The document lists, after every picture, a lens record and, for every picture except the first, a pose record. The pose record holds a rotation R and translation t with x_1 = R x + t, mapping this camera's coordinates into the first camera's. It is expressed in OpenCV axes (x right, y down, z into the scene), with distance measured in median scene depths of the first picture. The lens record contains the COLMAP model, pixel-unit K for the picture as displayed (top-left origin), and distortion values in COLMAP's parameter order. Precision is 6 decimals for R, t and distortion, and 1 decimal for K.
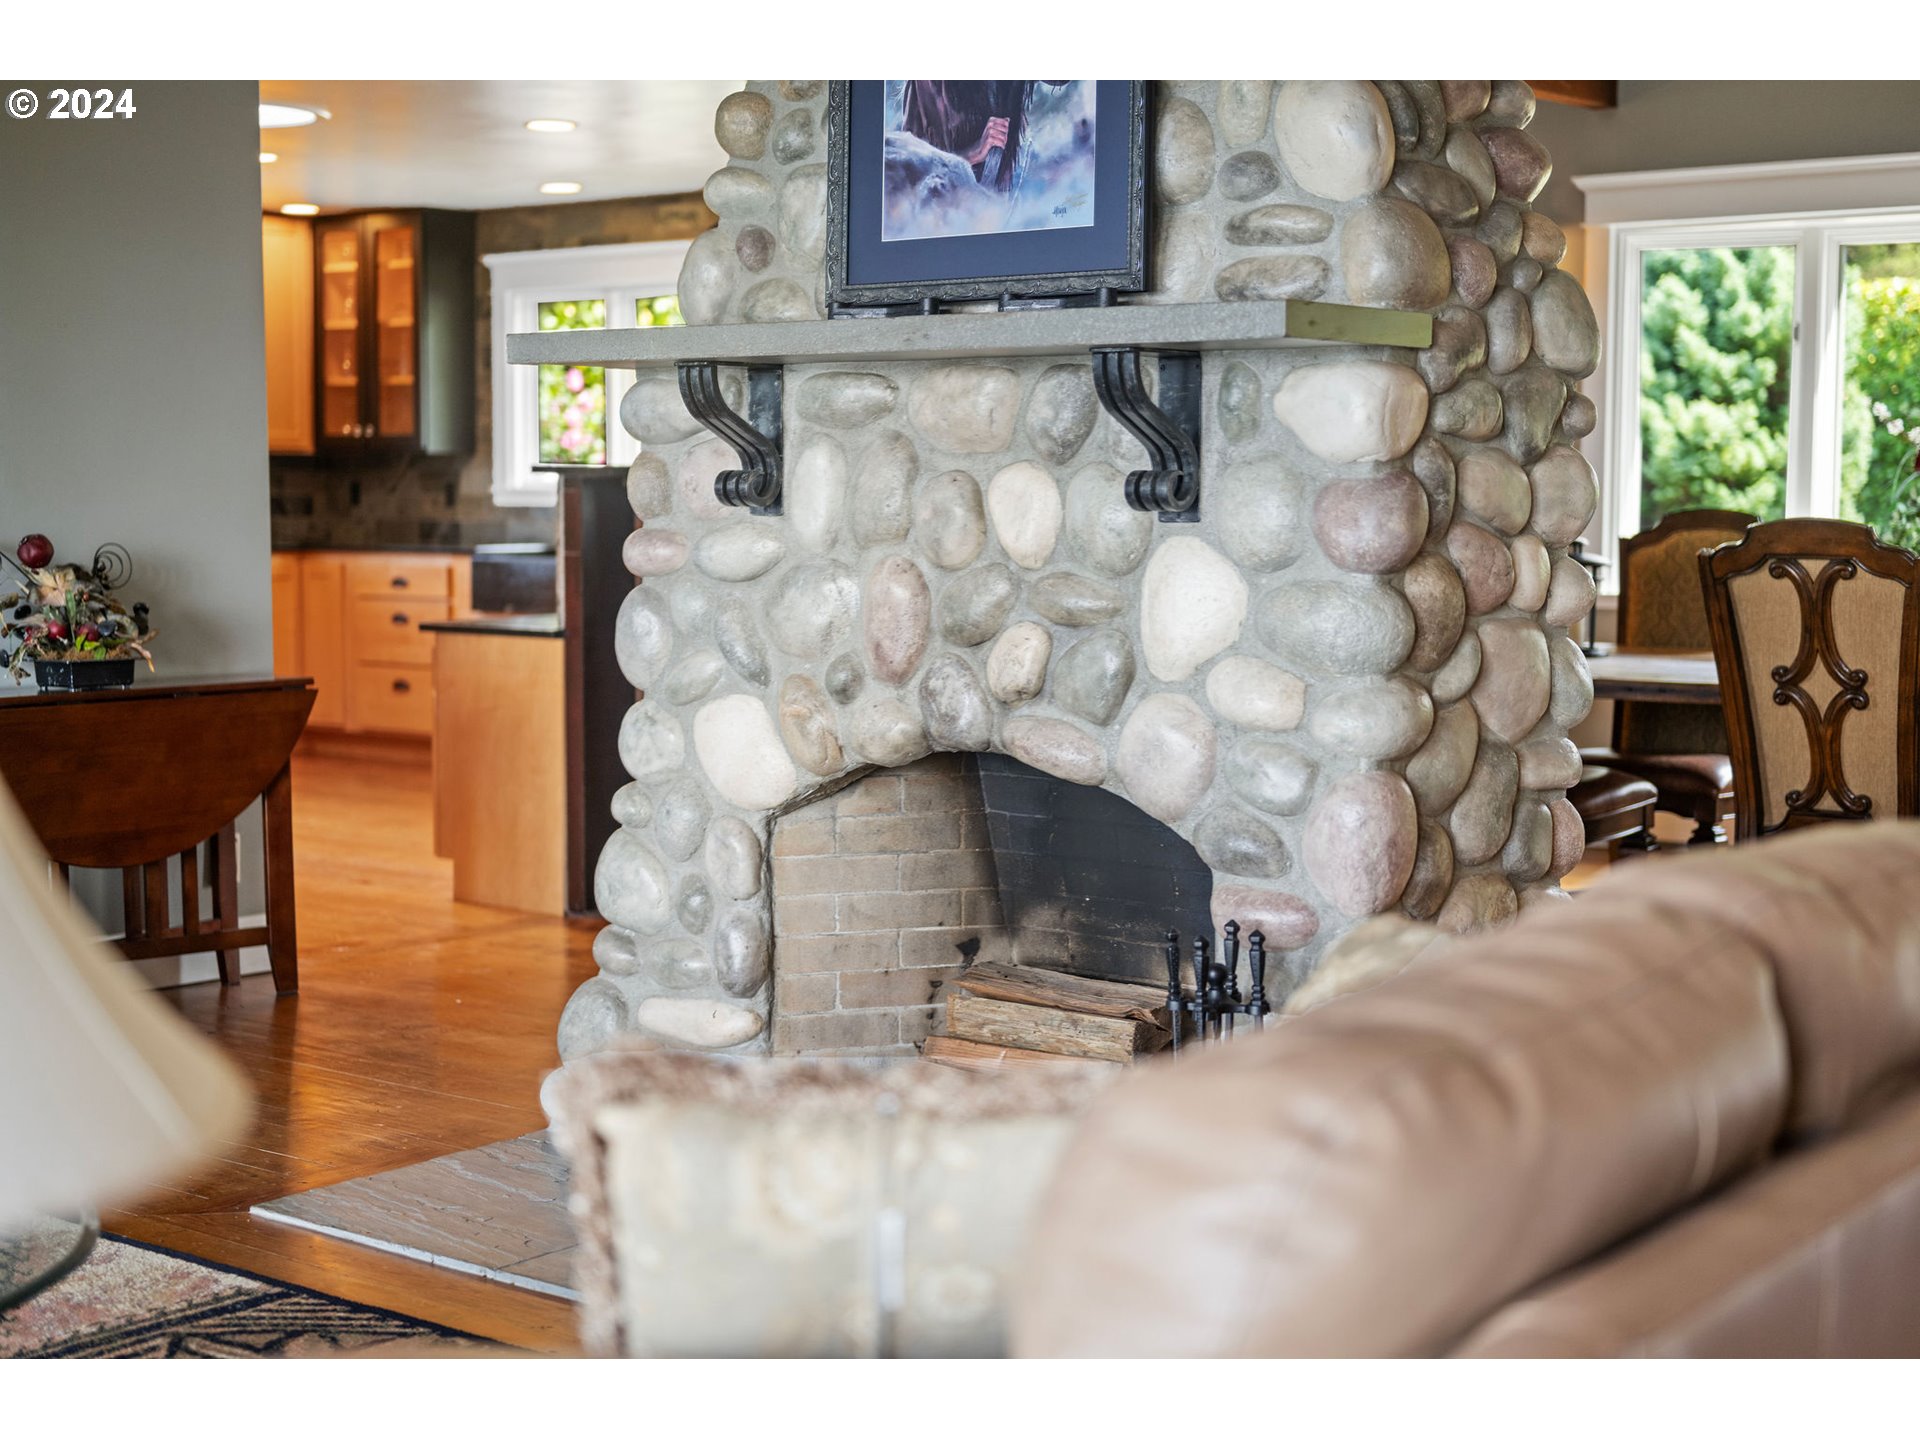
lens RADIAL K [[2747.0, 0, 926.5], [0, 2747.0, 707.9], [0, 0, 1]] dist [0.033751, 0.000000]
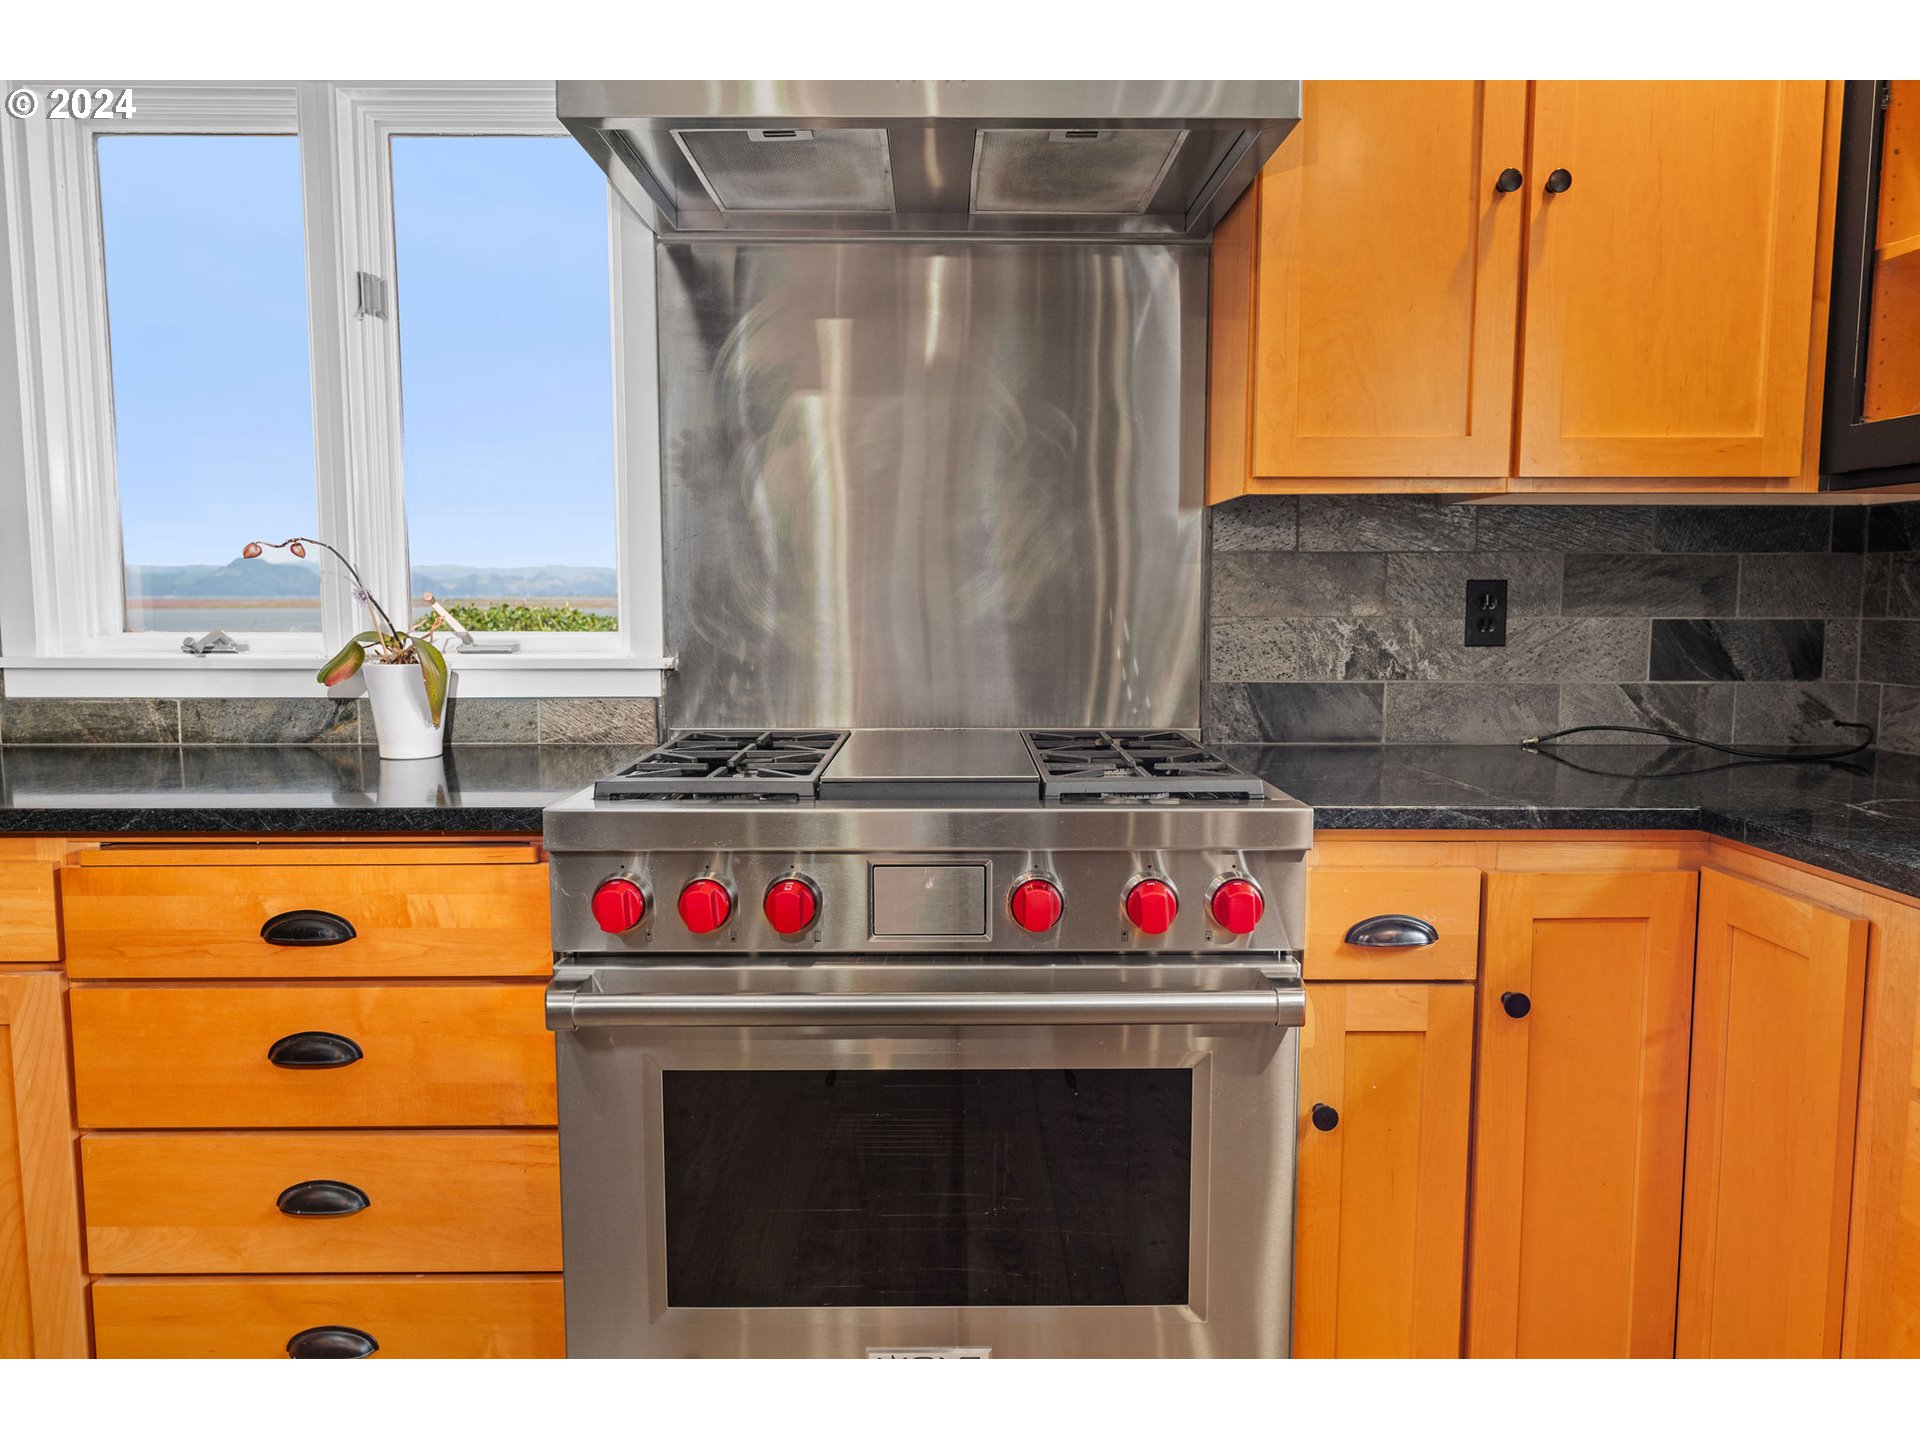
lens RADIAL K [[1292.3, 0, 967.0], [0, 1292.3, 719.2], [0, 0, 1]] dist [-0.003144, 0.004426]
pose [[0.638388, 0.071352, -0.766401, -0.460420], [-0.060583, 0.997263, 0.042381, -0.181711], [0.767327, 0.019375, 0.640963, 2.256545]]
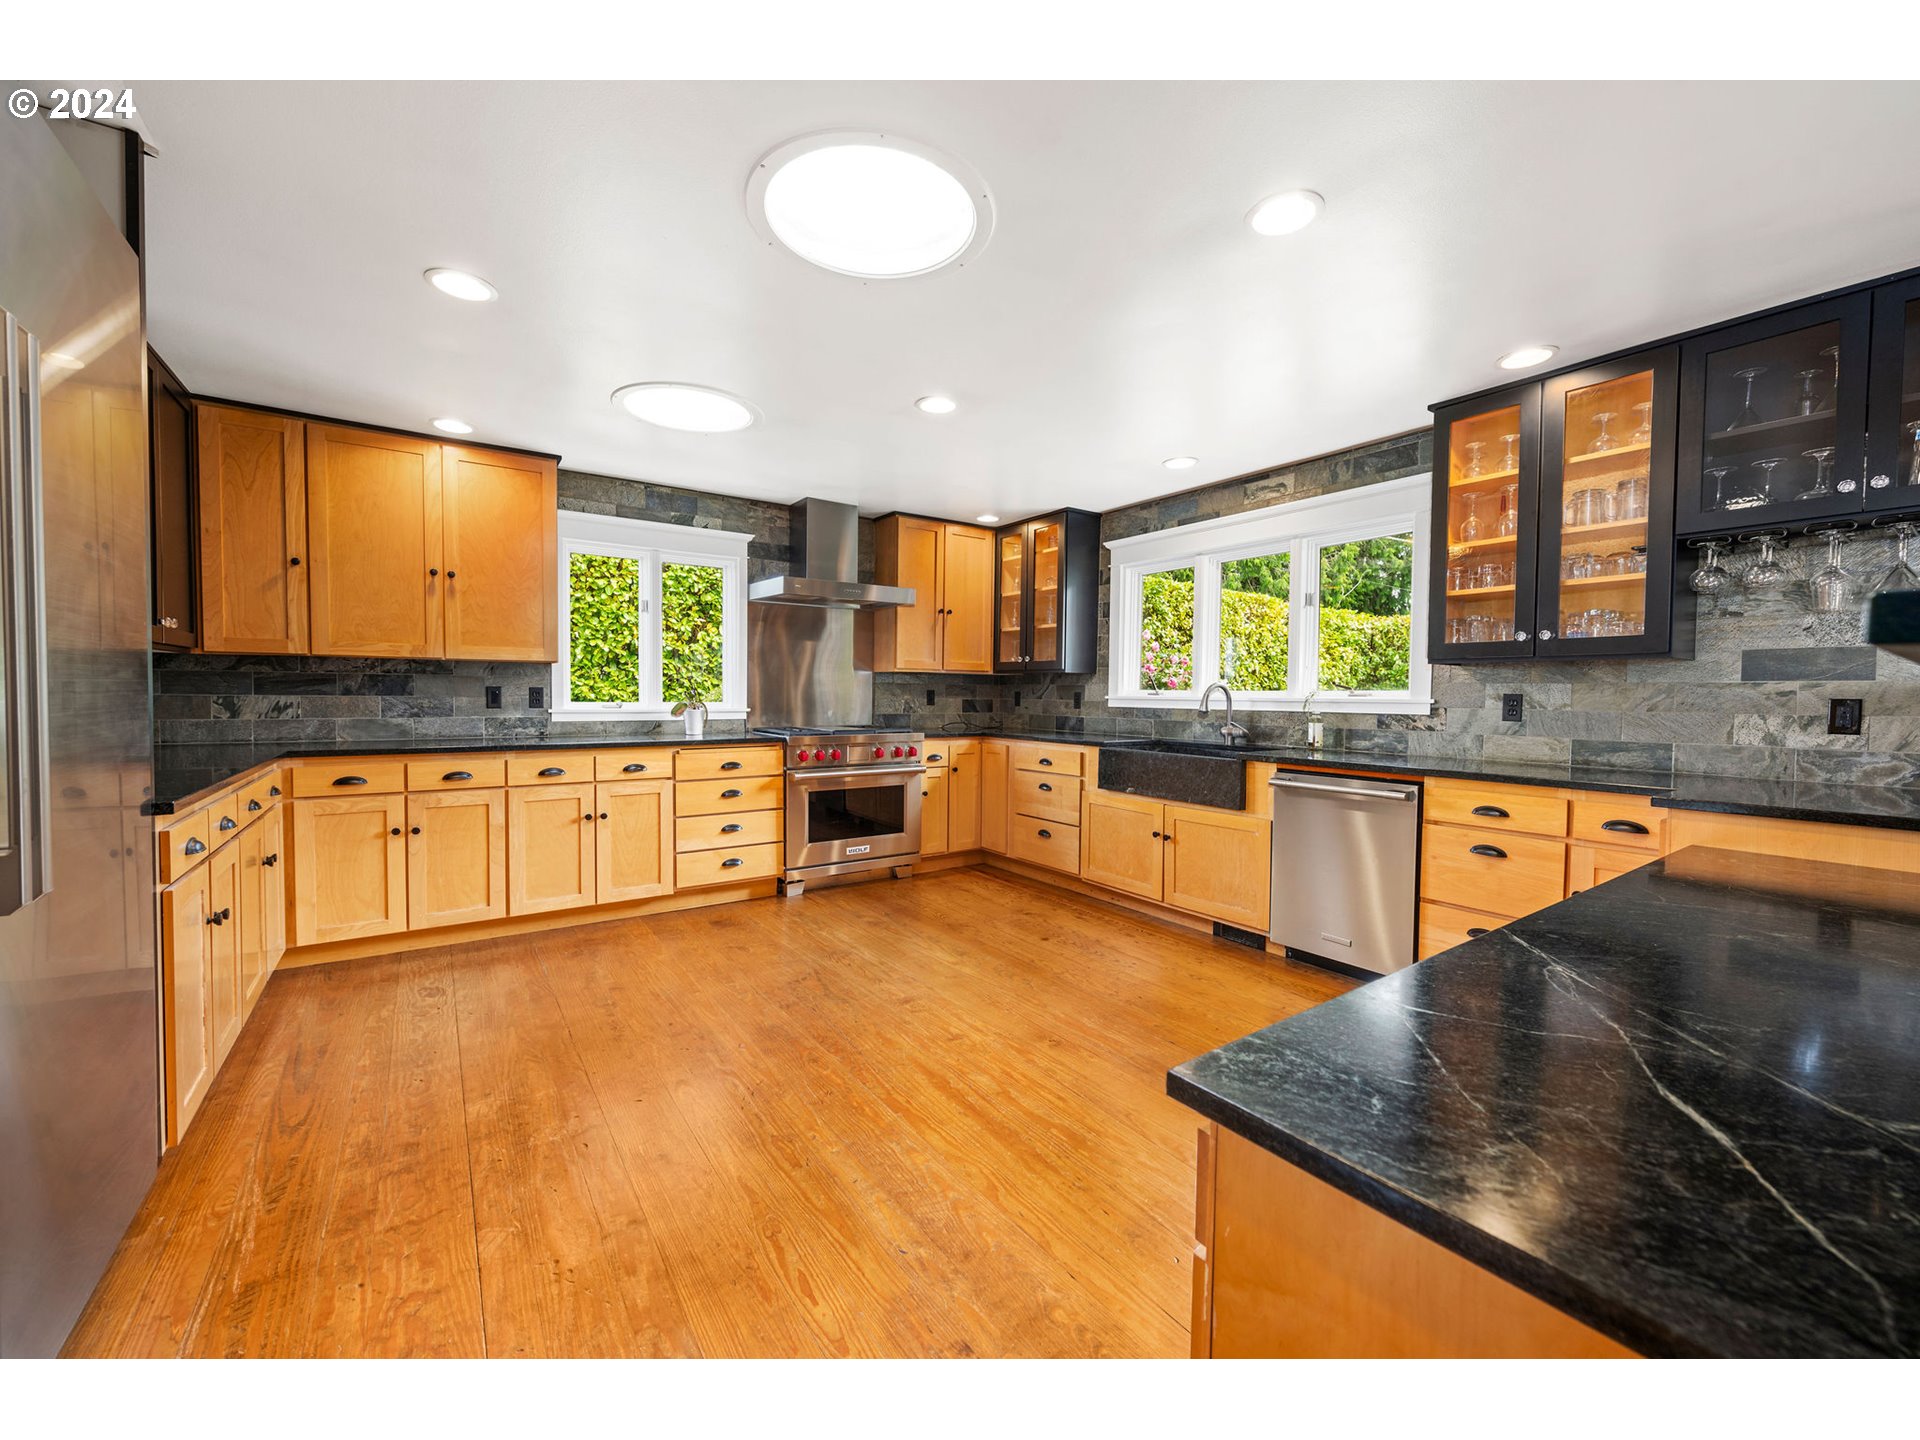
lens RADIAL K [[759.1, 0, 963.8], [0, 759.1, 718.6], [0, 0, 1]] dist [0.004324, -0.001108]
pose [[0.961770, 0.015634, -0.273411, -0.316025], [-0.028905, 0.998588, -0.044578, -0.124562], [0.272328, 0.050776, 0.960864, 1.537820]]
